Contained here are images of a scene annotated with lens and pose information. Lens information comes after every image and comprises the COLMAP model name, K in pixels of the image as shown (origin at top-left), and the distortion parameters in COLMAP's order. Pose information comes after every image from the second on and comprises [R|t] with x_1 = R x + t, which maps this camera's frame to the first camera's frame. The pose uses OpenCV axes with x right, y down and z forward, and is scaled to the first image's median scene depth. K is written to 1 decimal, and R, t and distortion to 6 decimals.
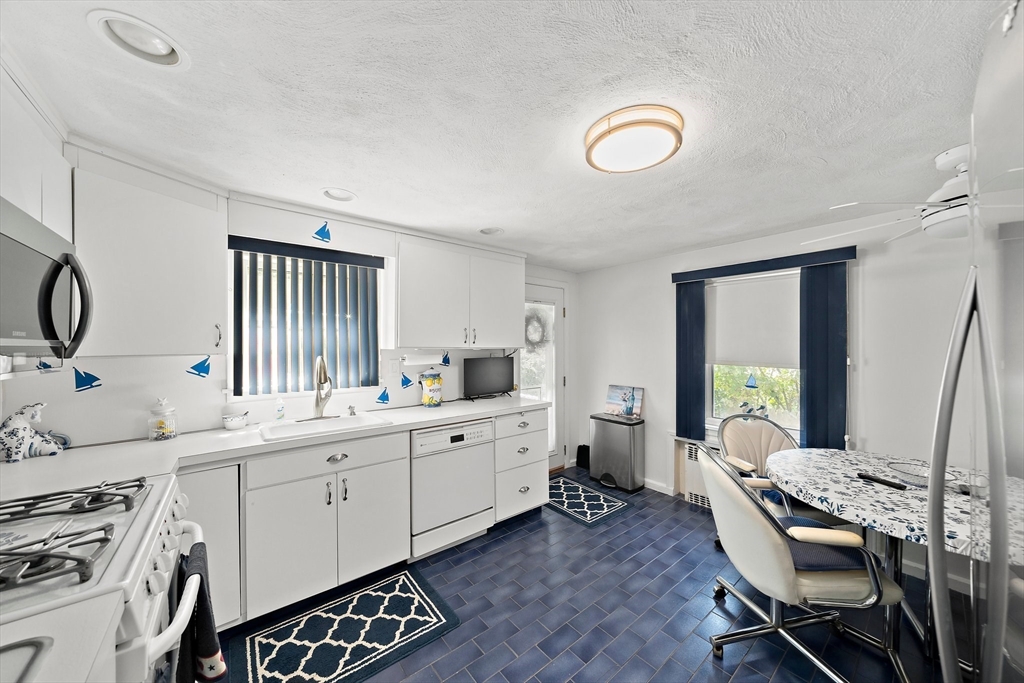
lens RADIAL K [[356.2, 0, 511.8], [0, 356.2, 345.5], [0, 0, 1]] dist [-0.006105, 0.000197]
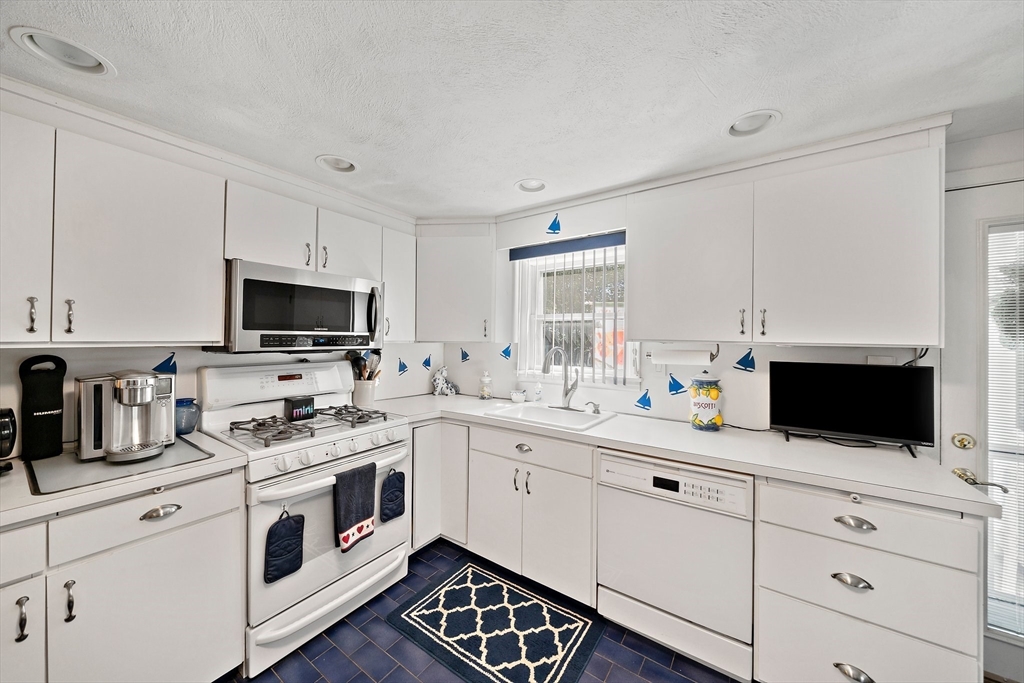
lens RADIAL K [[356.2, 0, 511.4], [0, 356.2, 333.7], [0, 0, 1]] dist [-0.006105, 0.000197]
pose [[0.282225, -0.000323, -0.959348, 0.438622], [-0.008813, 0.999957, -0.002929, -0.003960], [0.959308, 0.009281, 0.282210, 0.638783]]
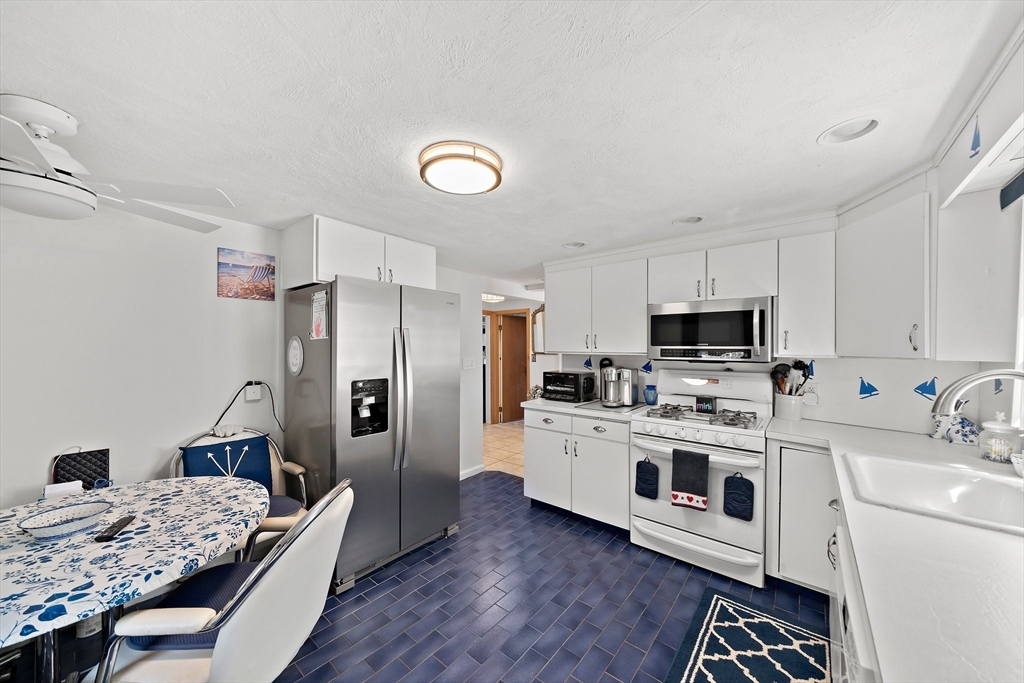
lens RADIAL K [[356.2, 0, 514.4], [0, 356.2, 347.3], [0, 0, 1]] dist [-0.006105, 0.000197]
pose [[-0.979643, 0.000840, -0.200746, 0.276983], [0.001298, 0.999997, -0.002150, -0.002552], [0.200744, -0.002366, -0.979641, 1.482414]]
